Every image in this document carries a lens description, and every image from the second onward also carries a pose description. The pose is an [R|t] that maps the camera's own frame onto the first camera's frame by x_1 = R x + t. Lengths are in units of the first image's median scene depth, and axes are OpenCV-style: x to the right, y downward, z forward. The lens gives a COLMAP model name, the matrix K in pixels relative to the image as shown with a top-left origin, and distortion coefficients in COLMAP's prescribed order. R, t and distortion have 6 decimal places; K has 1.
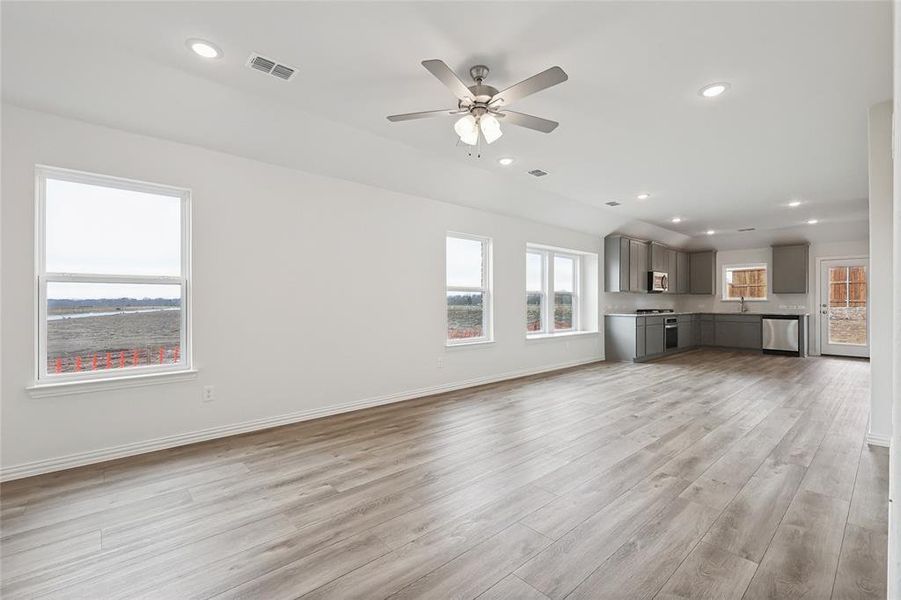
lens RADIAL K [[393.8, 0, 454.3], [0, 393.8, 299.5], [0, 0, 1]] dist [0.003324, 0.000420]
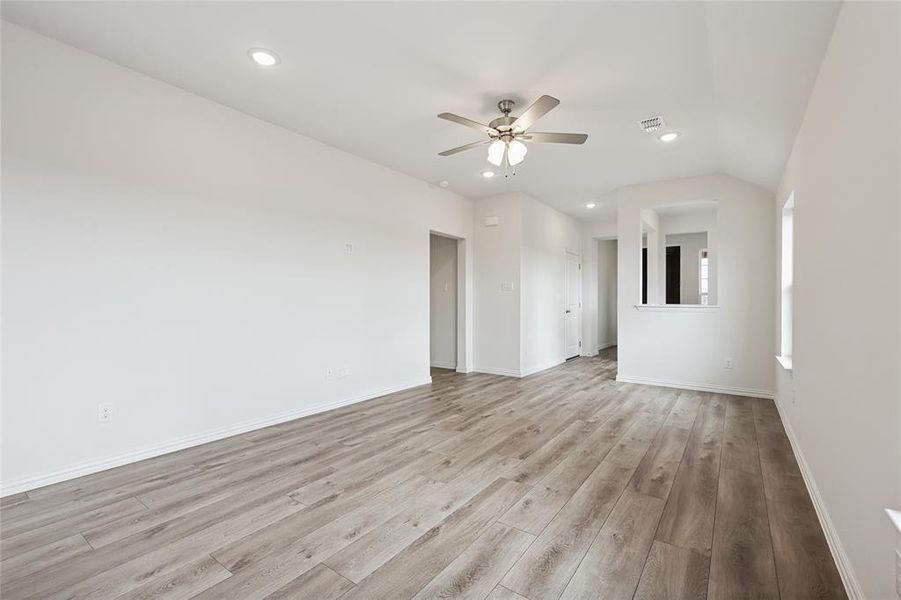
lens RADIAL K [[393.8, 0, 452.7], [0, 393.8, 303.2], [0, 0, 1]] dist [0.003324, 0.000420]
pose [[-0.978066, -0.002220, -0.208284, 0.152762], [-0.003084, 0.999988, 0.003823, 0.003621], [0.208273, 0.004382, -0.978061, 0.697806]]
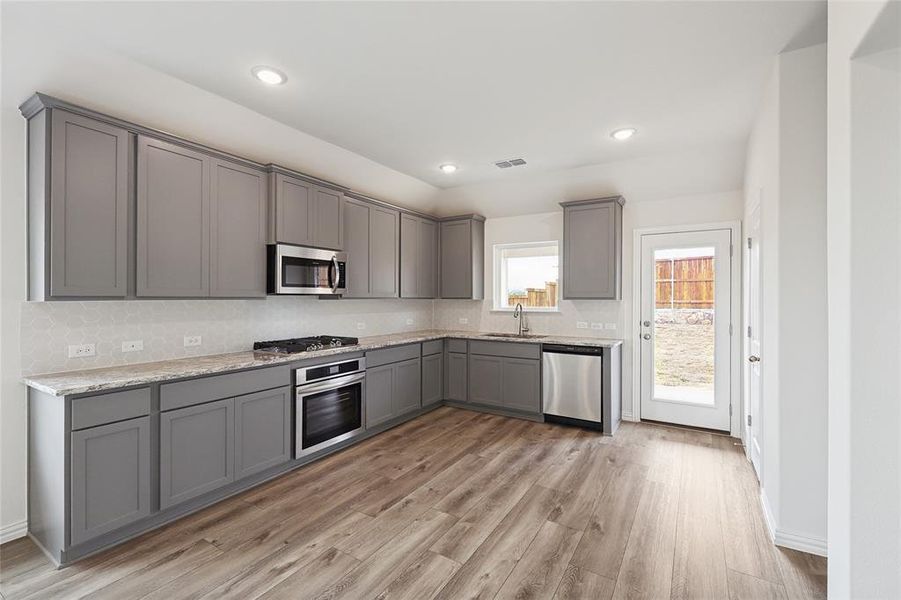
lens RADIAL K [[393.8, 0, 453.1], [0, 393.8, 297.3], [0, 0, 1]] dist [0.003324, 0.000420]
pose [[0.959878, -0.001482, 0.280414, 0.570129], [-0.000186, 0.999982, 0.005924, -0.022862], [-0.280418, -0.005739, 0.959861, 0.598410]]
